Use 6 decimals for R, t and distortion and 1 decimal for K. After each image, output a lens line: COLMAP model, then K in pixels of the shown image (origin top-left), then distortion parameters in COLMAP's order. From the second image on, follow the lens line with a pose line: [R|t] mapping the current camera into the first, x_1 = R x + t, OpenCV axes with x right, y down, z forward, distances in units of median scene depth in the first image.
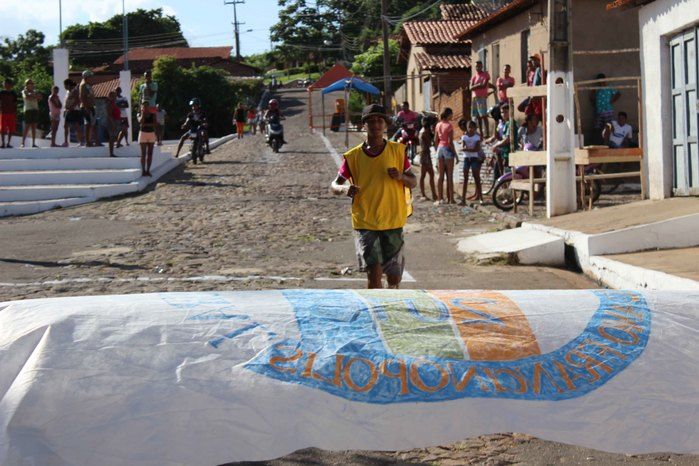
lens RADIAL K [[2768.9, 0, 349.3], [0, 2768.9, 233.1], [0, 0, 1]] dist [0.533054, 0.543731]
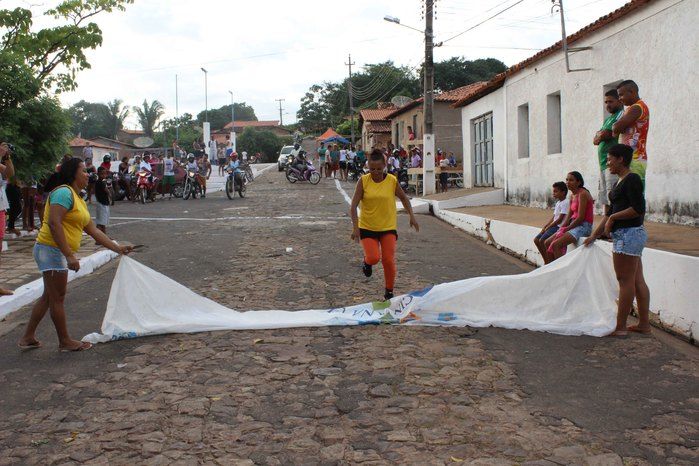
lens RADIAL K [[1783.7, 0, 350.2], [0, 1783.7, 256.5], [0, 0, 1]] dist [-0.179358, 2.298307]
pose [[0.999780, 0.005144, 0.020337, -0.016535], [-0.005396, 0.999909, 0.012337, 0.021825], [-0.020272, -0.012444, 0.999717, -0.403393]]
